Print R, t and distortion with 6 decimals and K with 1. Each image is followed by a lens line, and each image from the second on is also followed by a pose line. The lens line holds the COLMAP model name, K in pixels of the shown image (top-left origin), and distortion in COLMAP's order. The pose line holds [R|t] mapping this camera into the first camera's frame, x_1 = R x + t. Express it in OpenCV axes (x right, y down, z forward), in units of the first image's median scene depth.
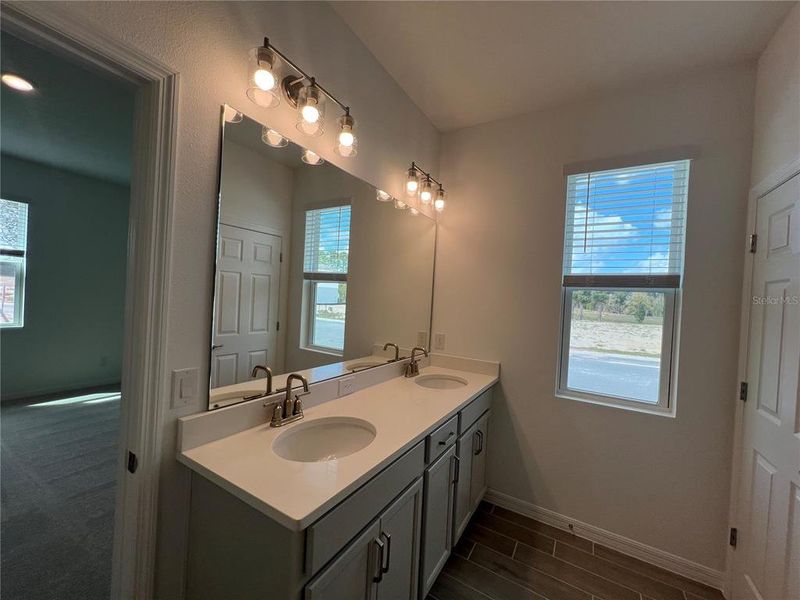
lens RADIAL K [[319.7, 0, 396.2], [0, 319.7, 301.1], [0, 0, 1]] dist [0.002211, 0.000187]
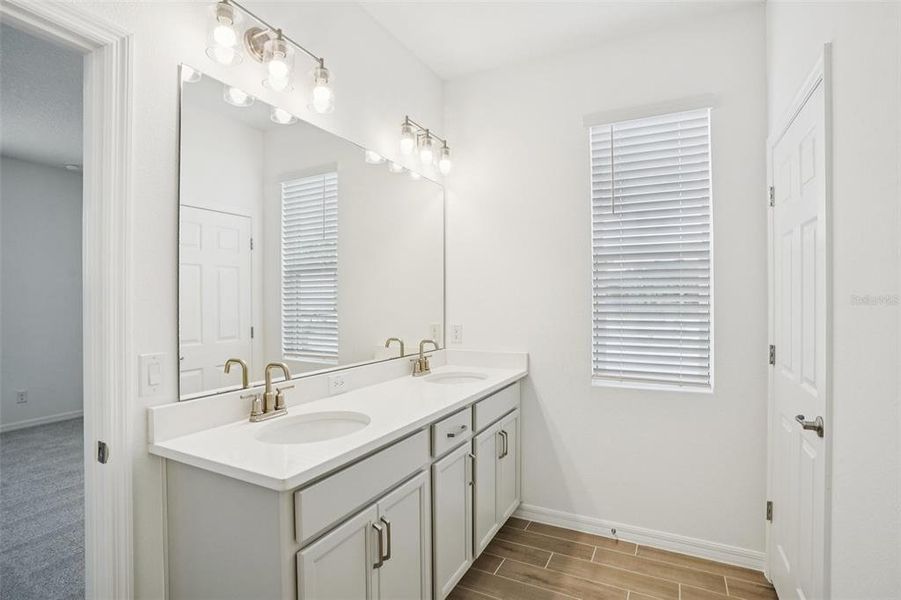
lens RADIAL K [[443.2, 0, 446.8], [0, 443.2, 300.4], [0, 0, 1]] dist [-0.080077, 0.044329]
pose [[0.995933, -0.057738, 0.069161, 0.068010], [0.058328, 0.998276, -0.006540, 0.081488], [-0.068665, 0.010547, 0.997584, -0.192616]]
